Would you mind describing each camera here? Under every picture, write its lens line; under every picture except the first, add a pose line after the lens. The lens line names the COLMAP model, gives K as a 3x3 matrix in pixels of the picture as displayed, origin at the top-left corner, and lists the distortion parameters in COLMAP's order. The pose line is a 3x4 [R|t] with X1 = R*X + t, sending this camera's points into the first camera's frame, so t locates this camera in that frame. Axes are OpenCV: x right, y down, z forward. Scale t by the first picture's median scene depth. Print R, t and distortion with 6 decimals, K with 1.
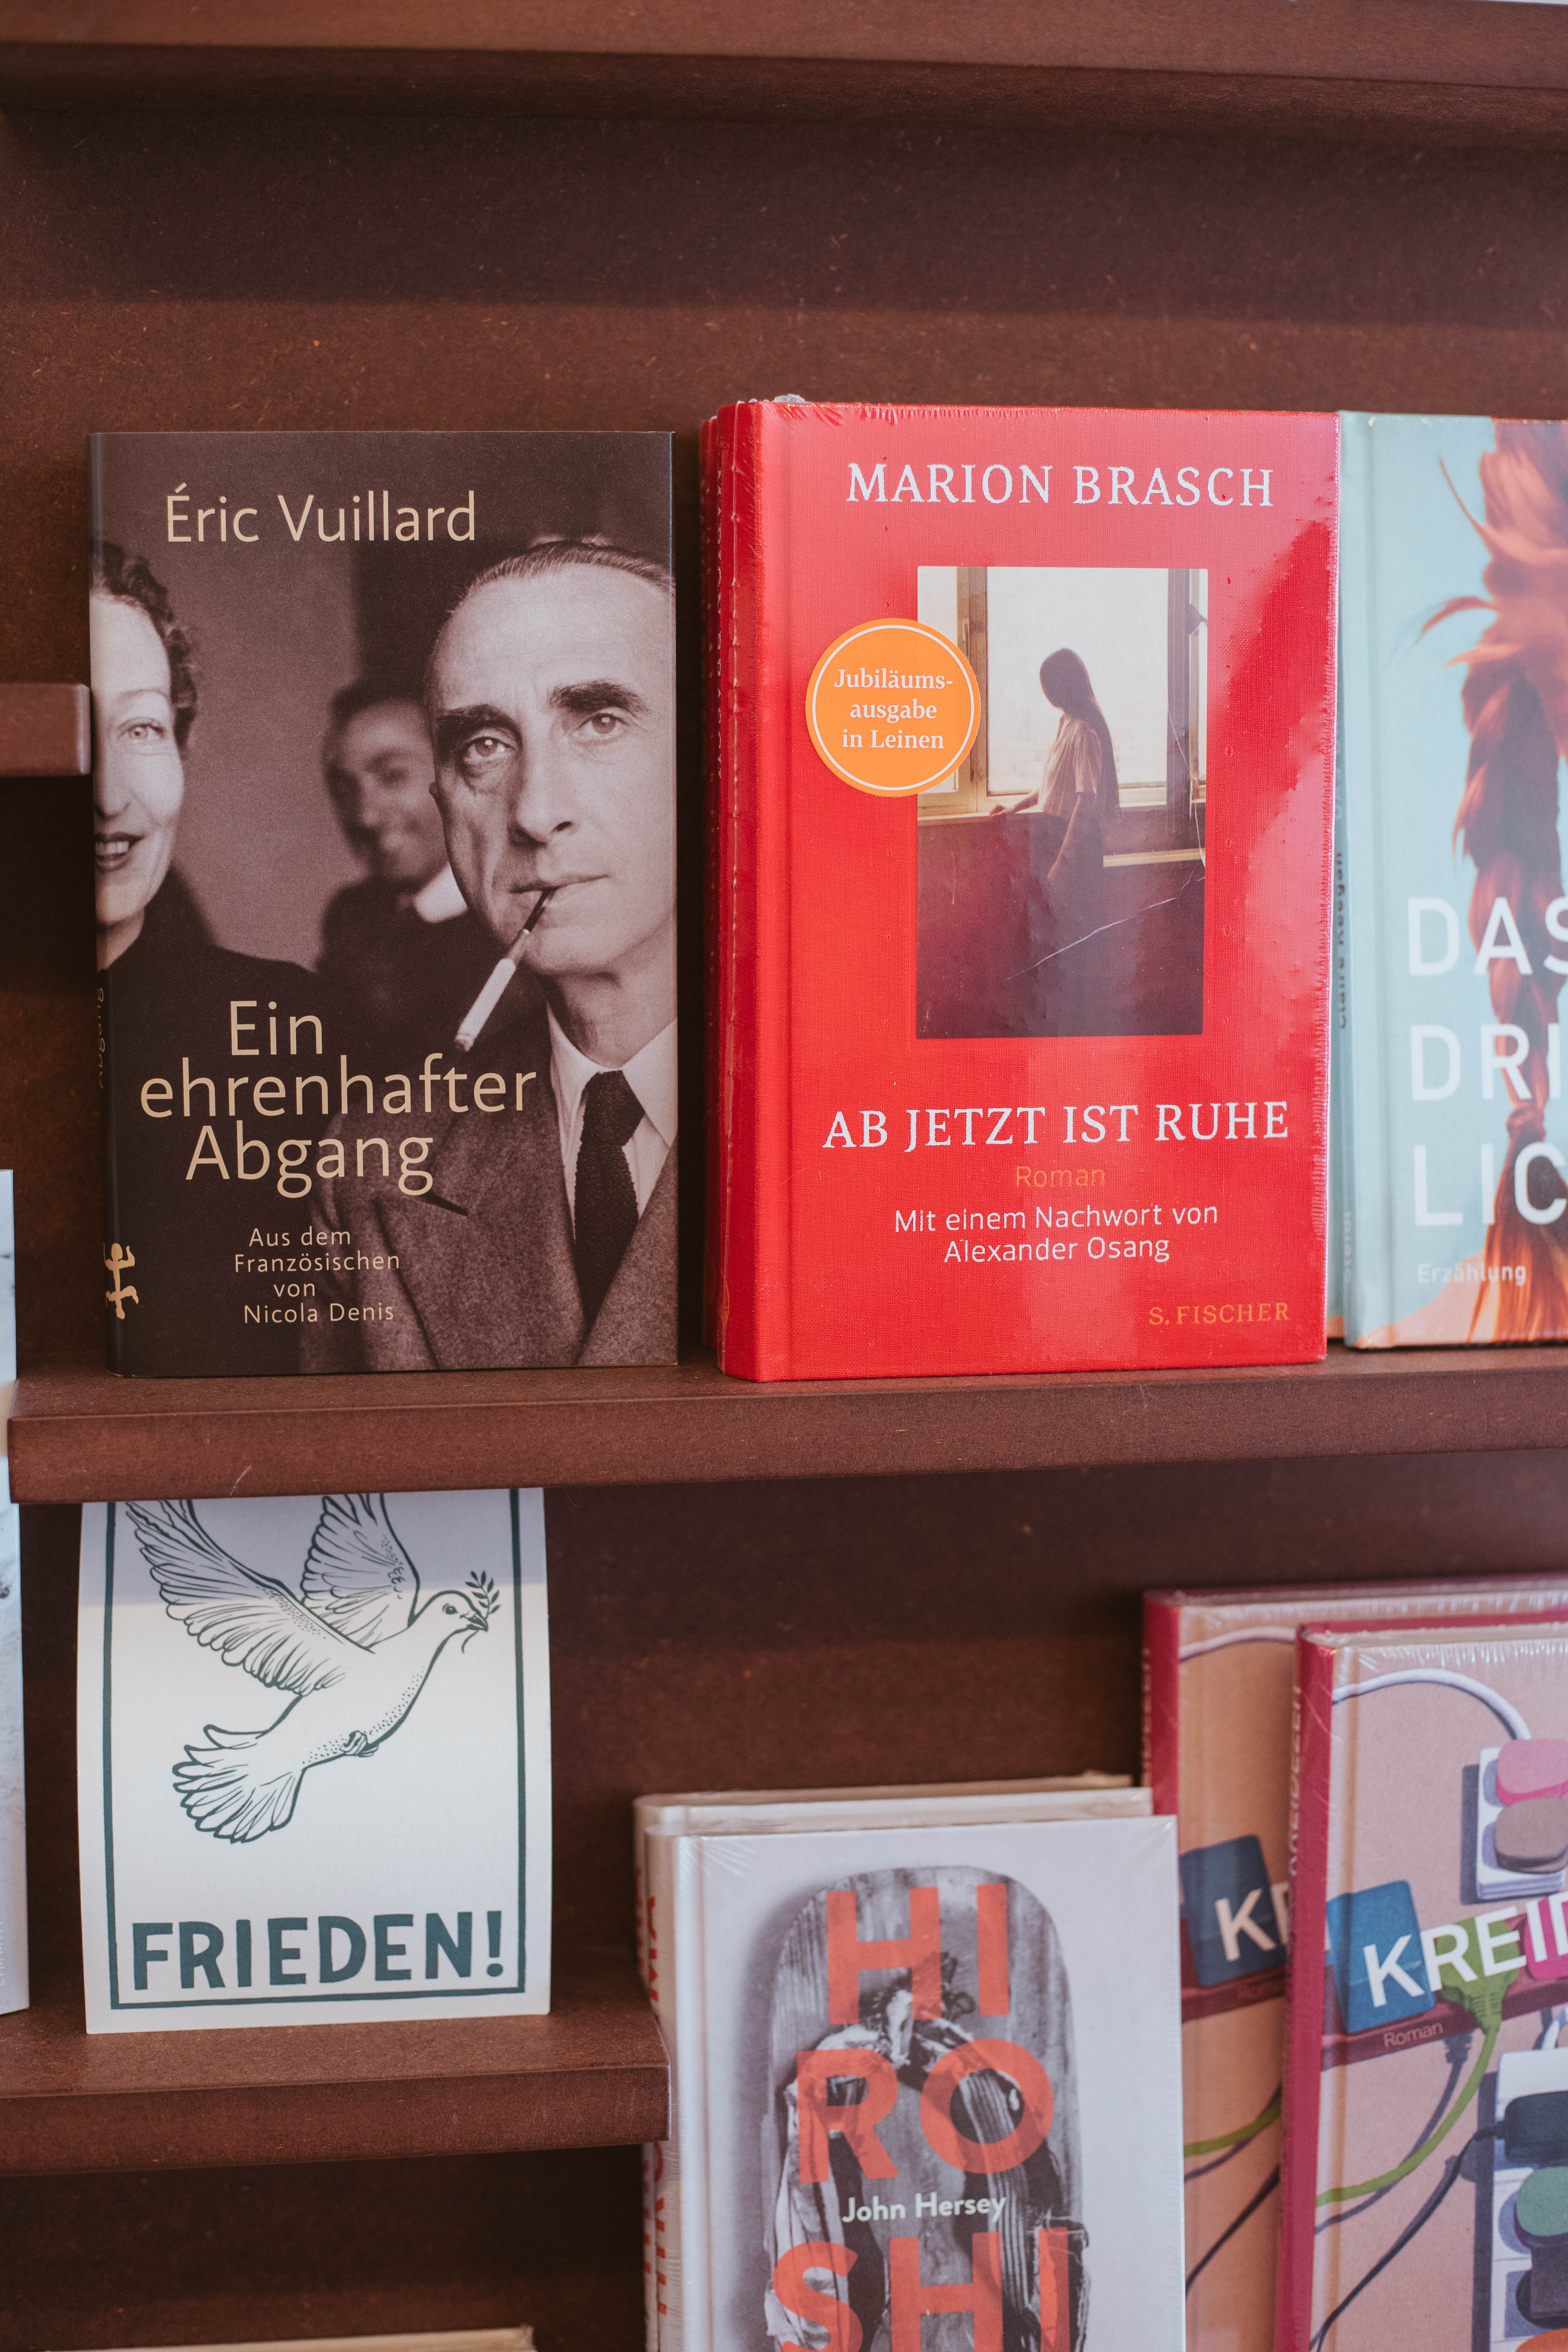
lens RADIAL K [[3432.9, 0, 784.6], [0, 3432.9, 1173.3], [0, 0, 1]] dist [-0.156580, 0.000000]
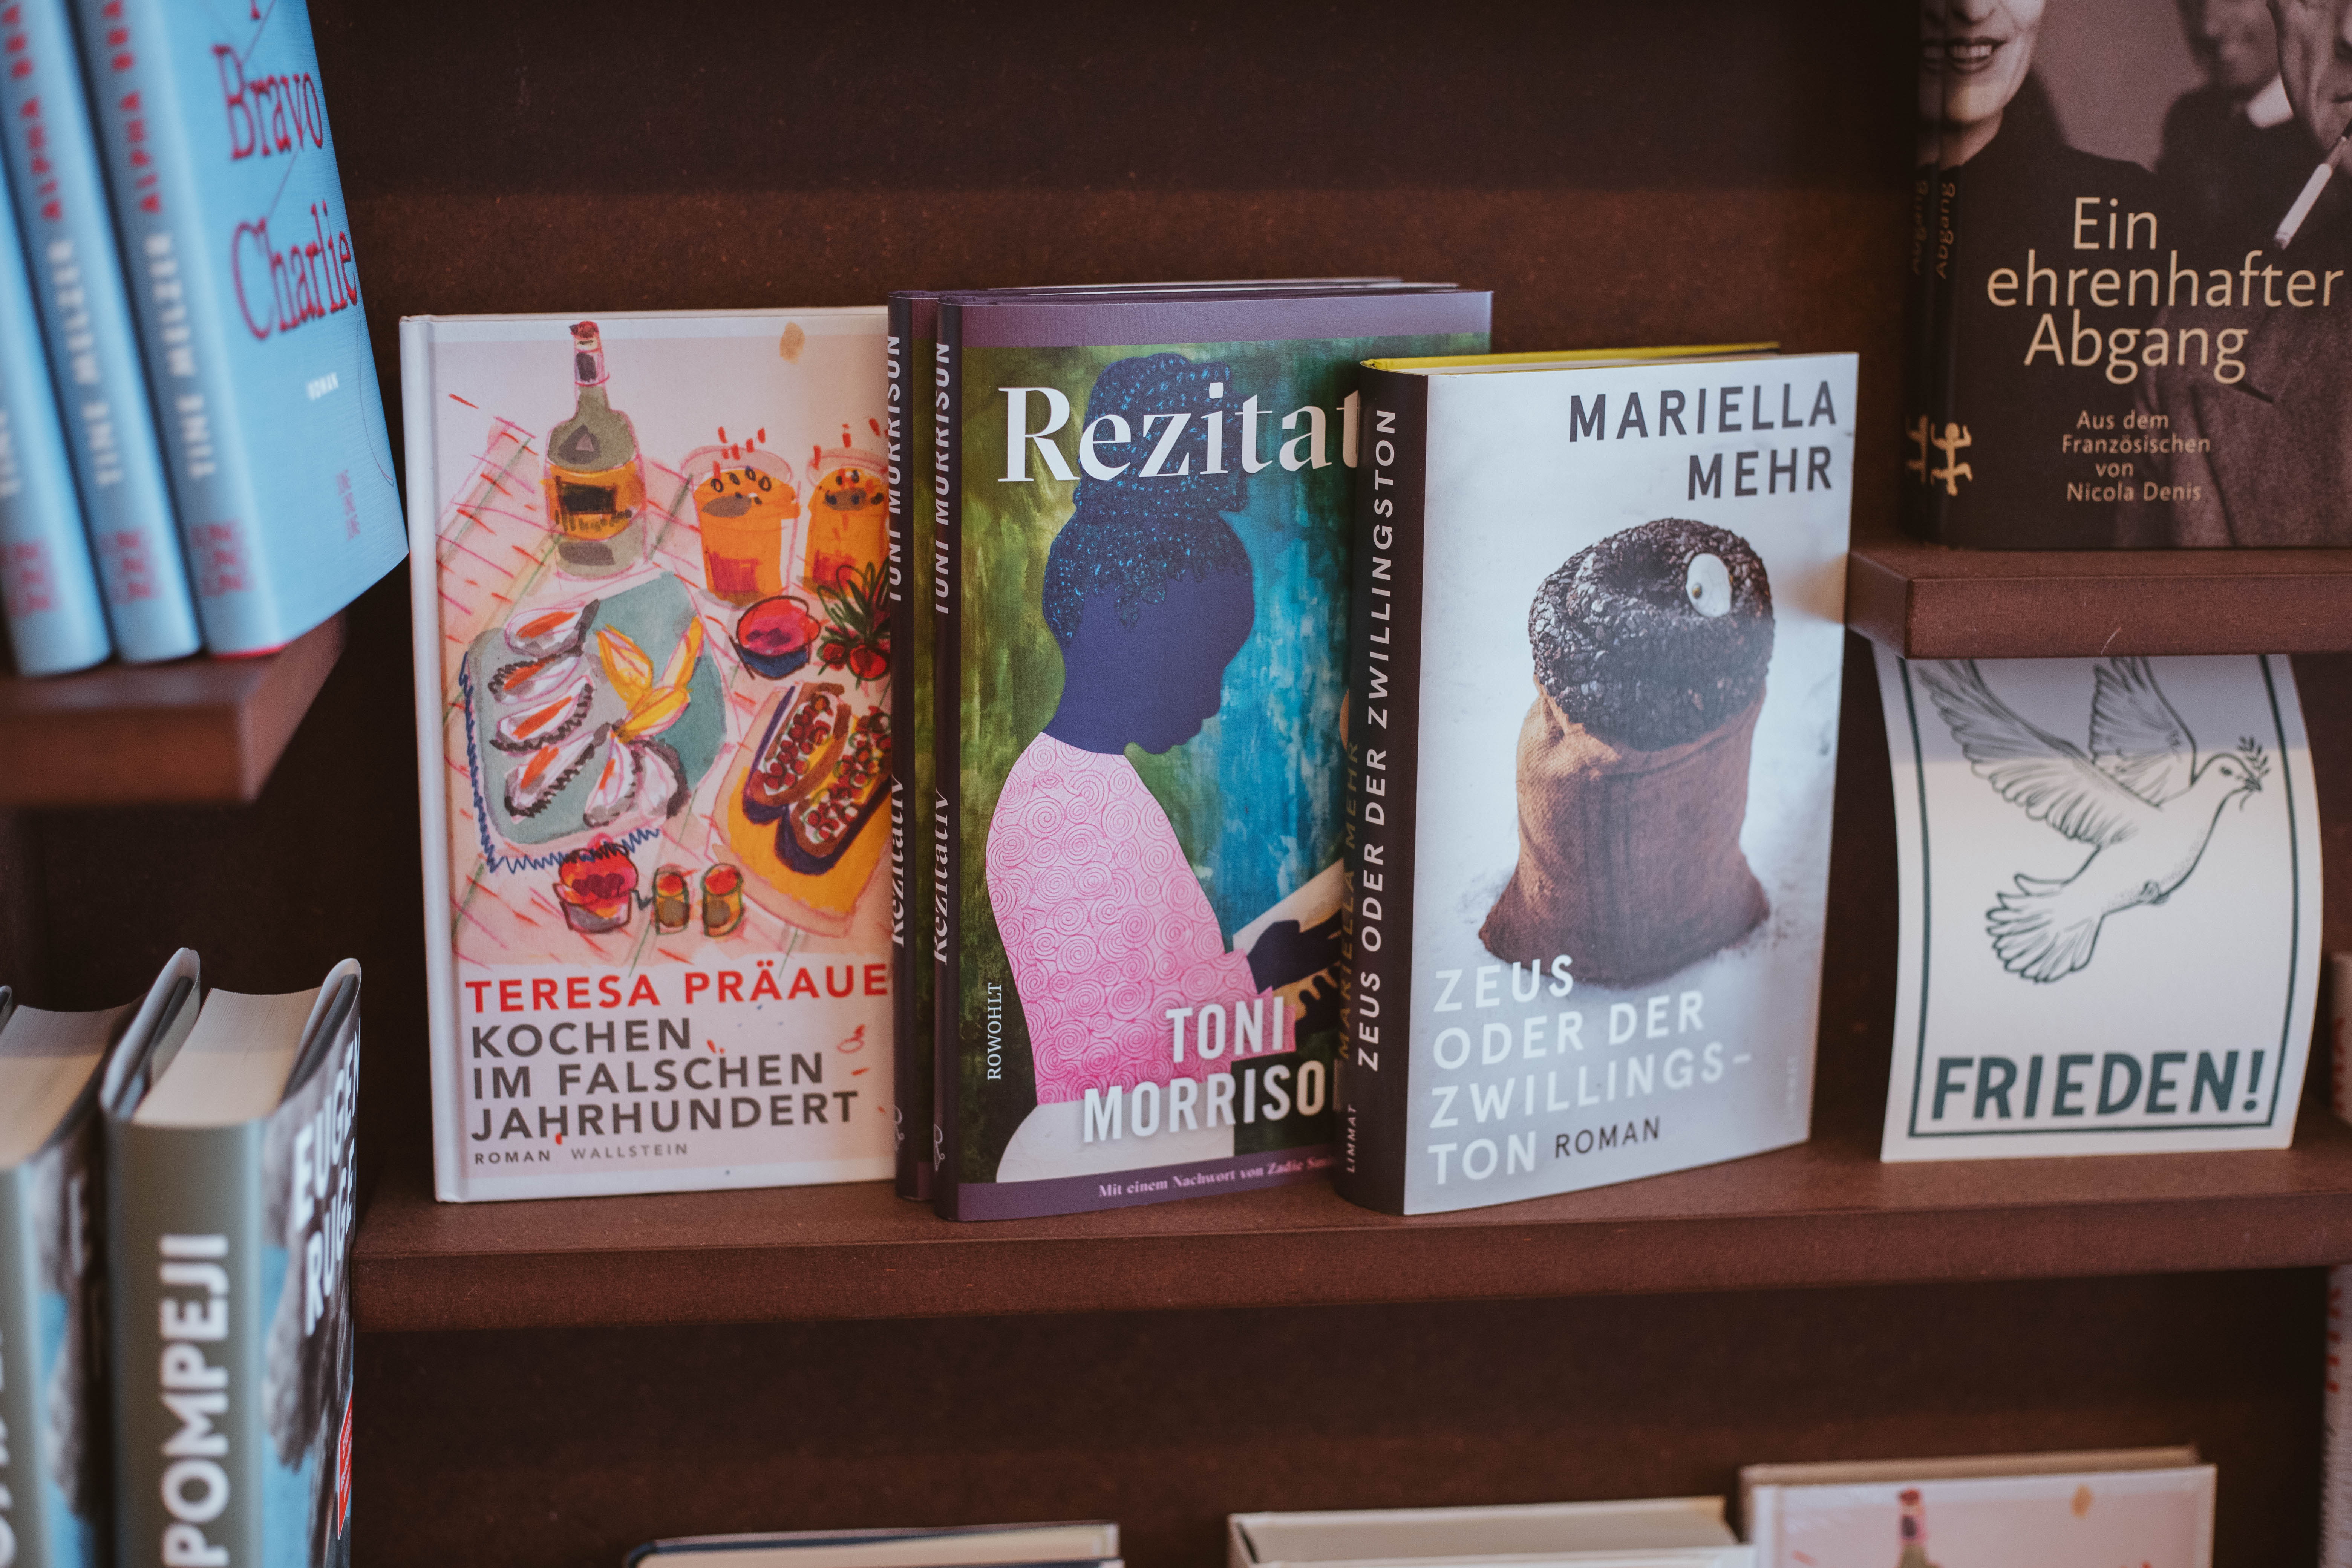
lens RADIAL K [[3432.9, 0, 1175.1], [0, 3432.9, 785.0], [0, 0, 1]] dist [-0.156580, 0.000000]
pose [[0.995997, 0.015212, -0.088088, -0.341733], [-0.006970, 0.995629, 0.093133, 0.035647], [0.089119, -0.092146, 0.991749, -0.090362]]
